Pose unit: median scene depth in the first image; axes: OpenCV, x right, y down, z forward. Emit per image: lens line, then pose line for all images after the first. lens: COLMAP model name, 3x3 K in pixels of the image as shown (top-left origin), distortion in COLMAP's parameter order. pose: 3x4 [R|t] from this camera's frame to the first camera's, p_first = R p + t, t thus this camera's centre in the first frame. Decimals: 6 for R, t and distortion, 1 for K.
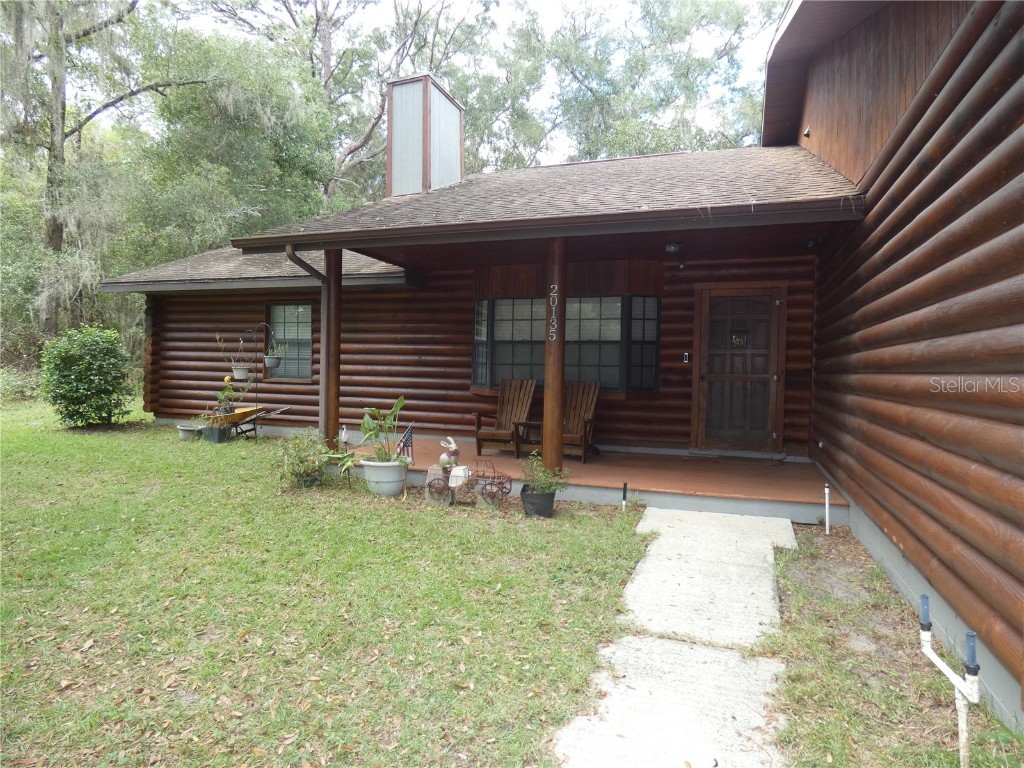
lens RADIAL K [[617.9, 0, 512.2], [0, 617.9, 385.2], [0, 0, 1]] dist [0.011695, -0.001043]
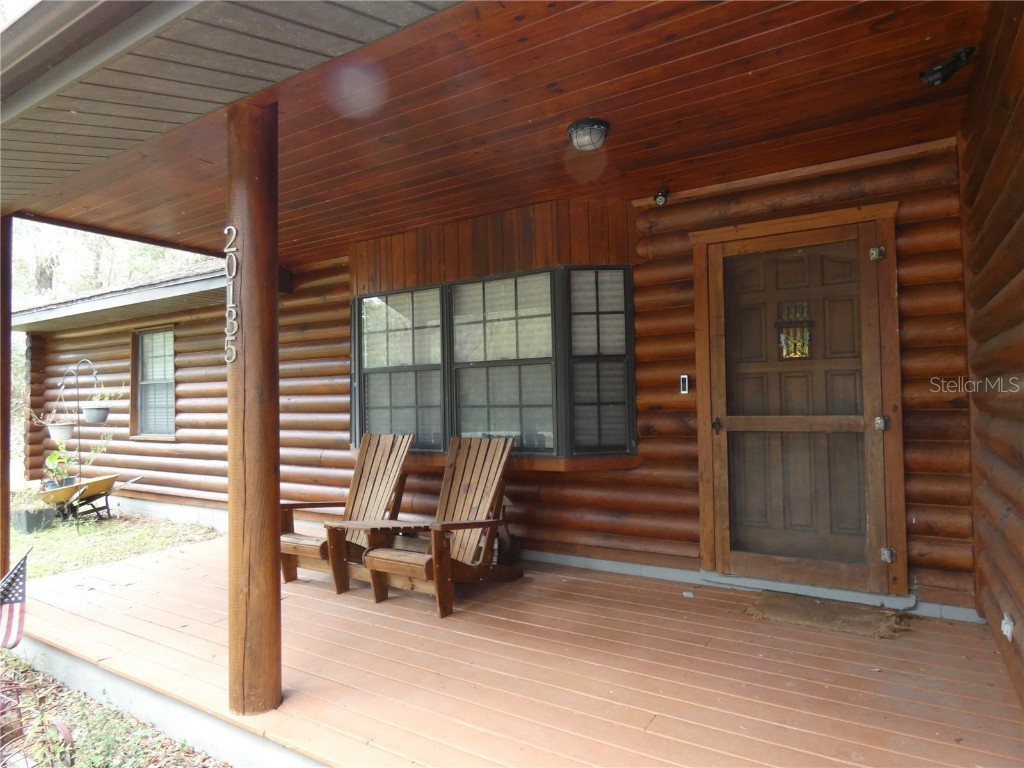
lens RADIAL K [[617.9, 0, 513.1], [0, 617.9, 379.3], [0, 0, 1]] dist [0.011695, -0.001043]
pose [[0.975184, -0.044177, -0.216945, 0.255814], [0.031961, 0.997717, -0.059497, -0.023263], [0.219078, 0.051087, 0.974369, 0.485089]]
